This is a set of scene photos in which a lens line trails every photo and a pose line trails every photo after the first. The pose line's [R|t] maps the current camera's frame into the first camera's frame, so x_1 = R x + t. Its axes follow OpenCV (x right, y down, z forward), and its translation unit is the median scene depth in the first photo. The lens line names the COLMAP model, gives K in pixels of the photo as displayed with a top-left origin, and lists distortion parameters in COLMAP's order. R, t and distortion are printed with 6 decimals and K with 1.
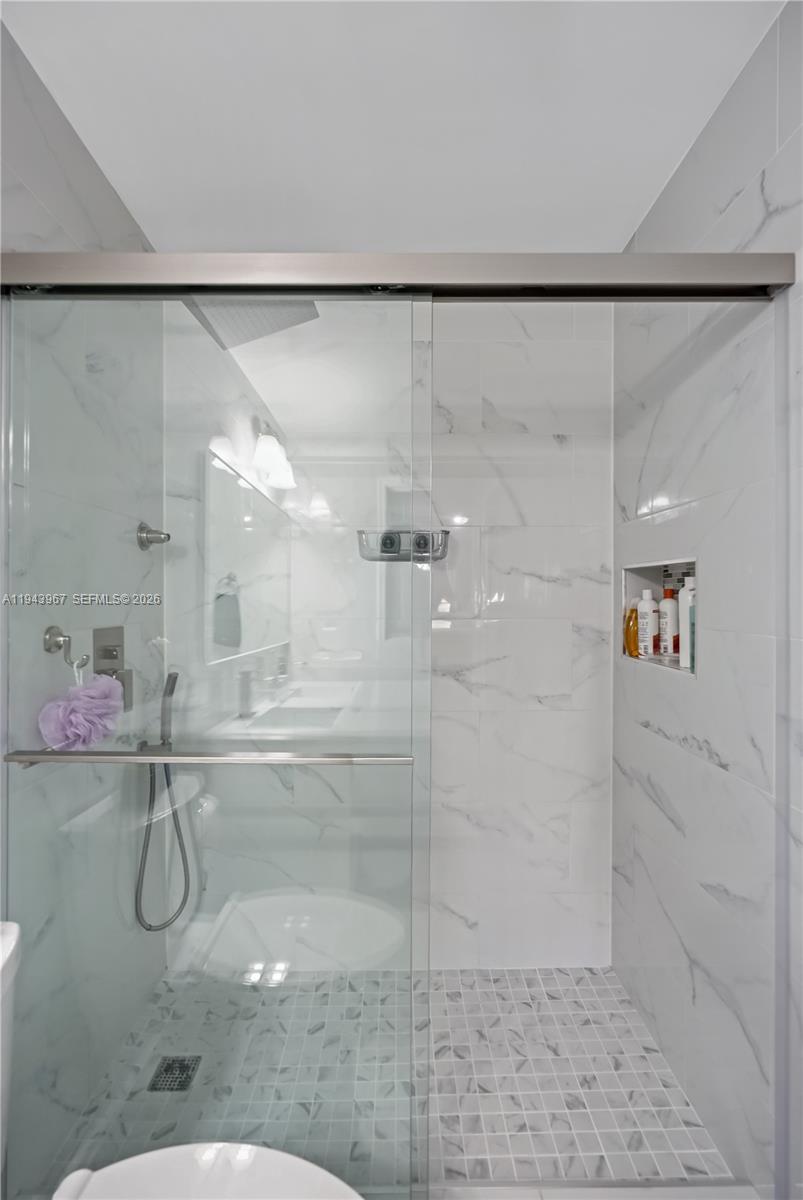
lens RADIAL K [[549.4, 0, 402.1], [0, 549.4, 599.3], [0, 0, 1]] dist [-0.004931, 0.000331]
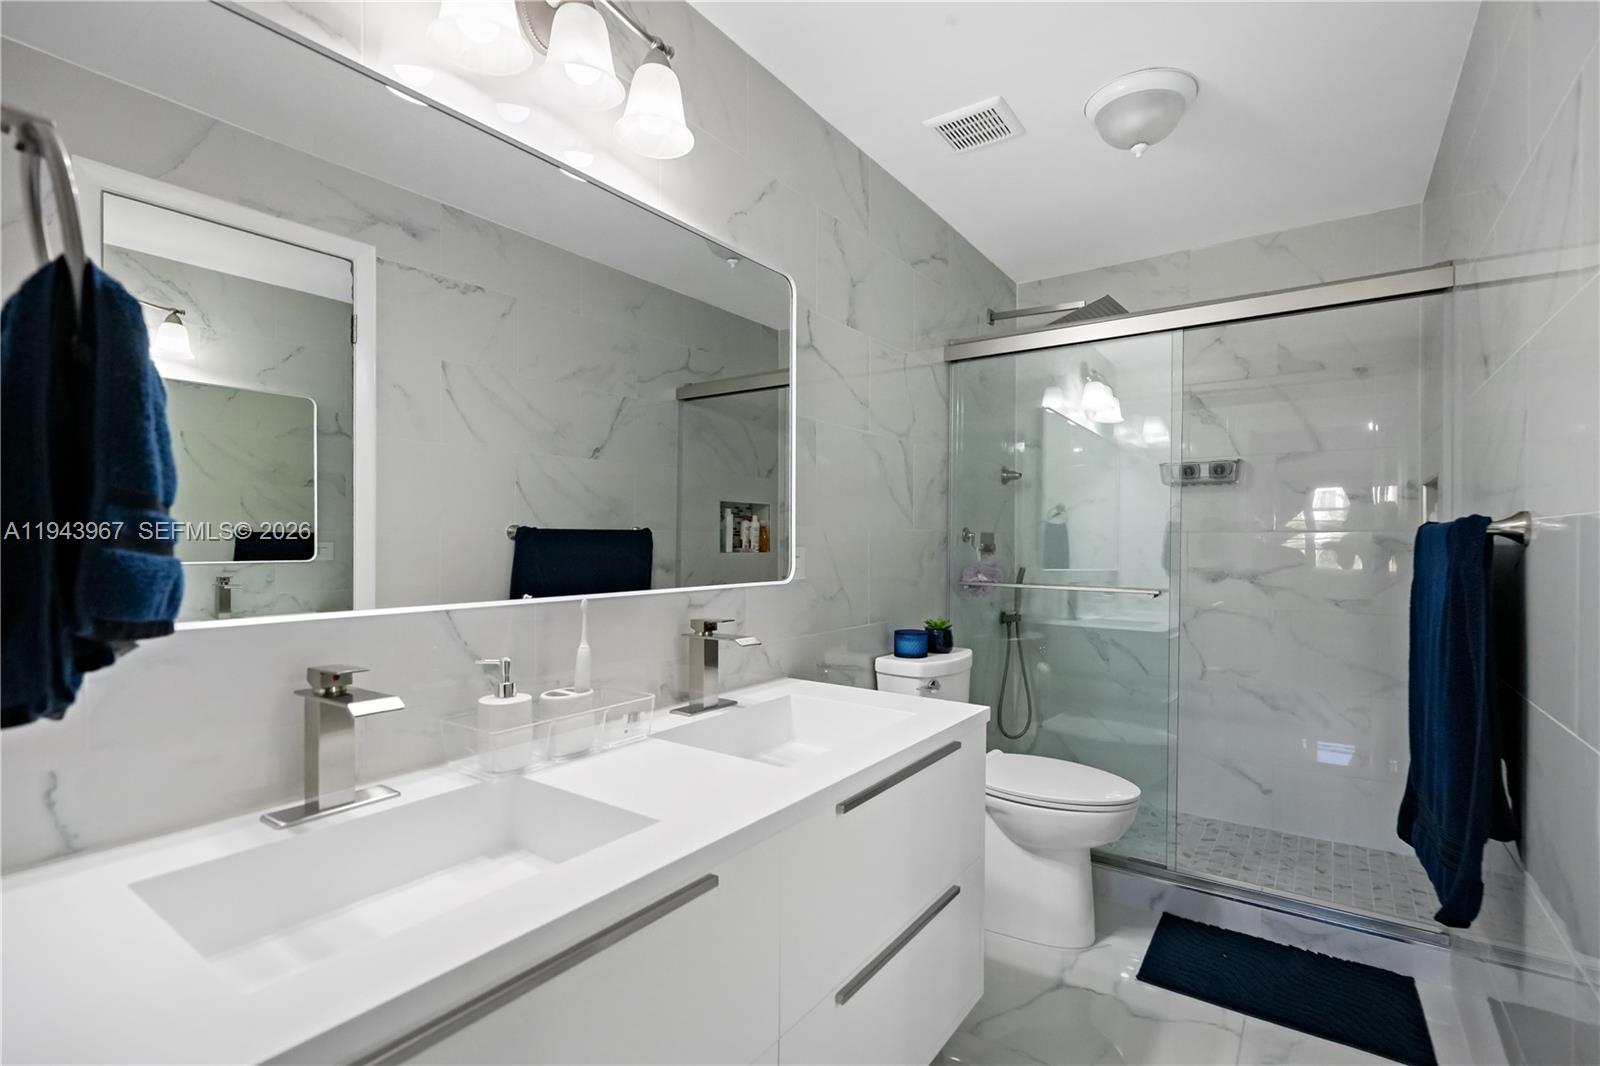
lens RADIAL K [[732.5, 0, 807.3], [0, 732.5, 543.3], [0, 0, 1]] dist [-0.004931, 0.000331]
pose [[0.808881, 0.007374, -0.587927, 0.251120], [-0.009632, 0.999953, -0.000710, 0.071105], [0.587894, 0.006237, 0.808914, -0.864757]]
